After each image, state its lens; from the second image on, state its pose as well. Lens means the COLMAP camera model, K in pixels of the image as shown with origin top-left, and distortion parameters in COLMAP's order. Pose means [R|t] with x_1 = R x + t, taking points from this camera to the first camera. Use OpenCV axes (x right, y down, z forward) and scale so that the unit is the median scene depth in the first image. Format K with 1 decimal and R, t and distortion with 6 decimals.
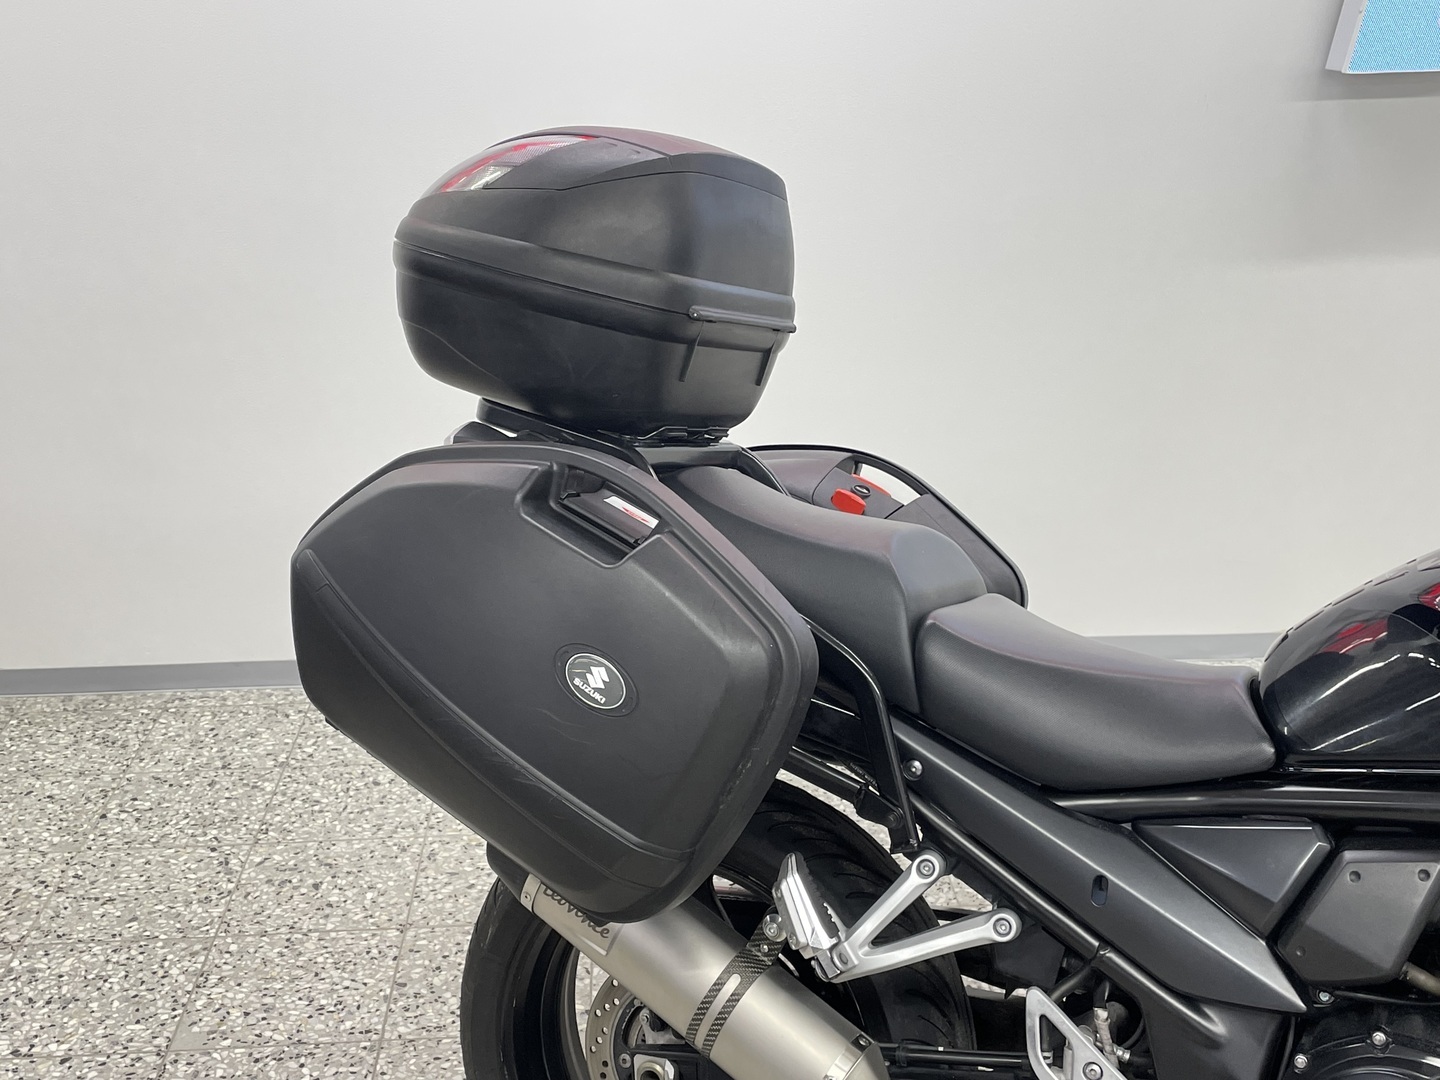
lens RADIAL K [[1706.9, 0, 691.2], [0, 1706.9, 534.4], [0, 0, 1]] dist [0.061002, 0.000000]
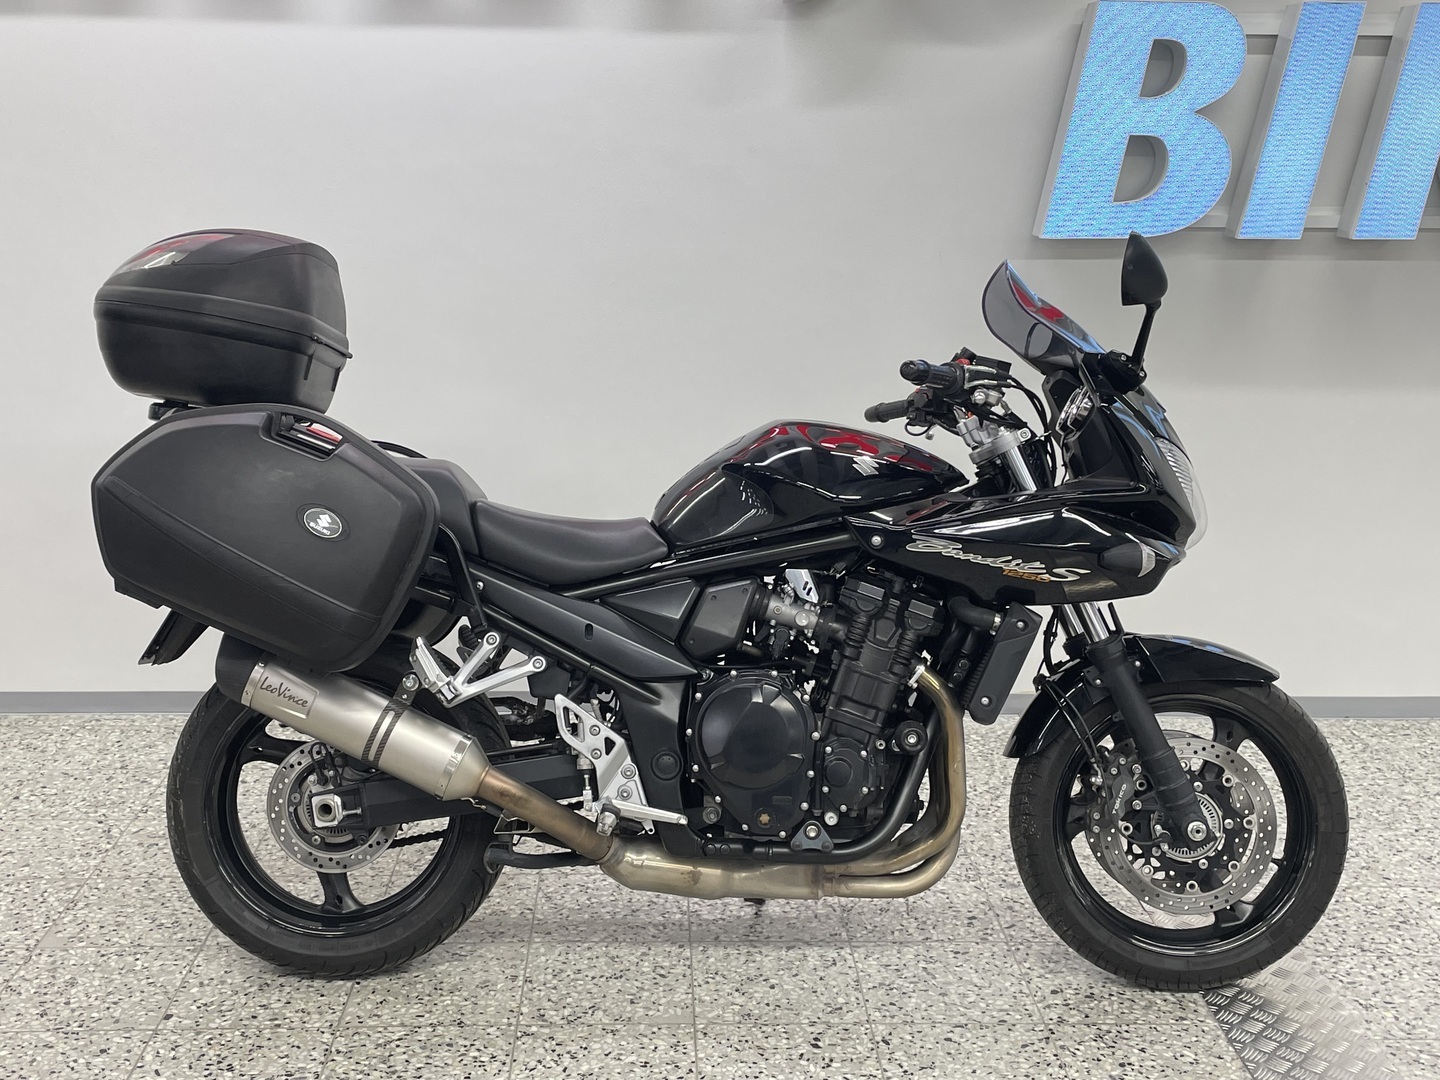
lens RADIAL K [[1706.9, 0, 716.0], [0, 1706.9, 528.9], [0, 0, 1]] dist [0.061002, 0.000000]
pose [[0.904304, -0.072392, 0.420707, -0.392724], [0.111408, 0.991385, -0.068881, 0.233911], [-0.412096, 0.109160, 0.904578, -0.710021]]
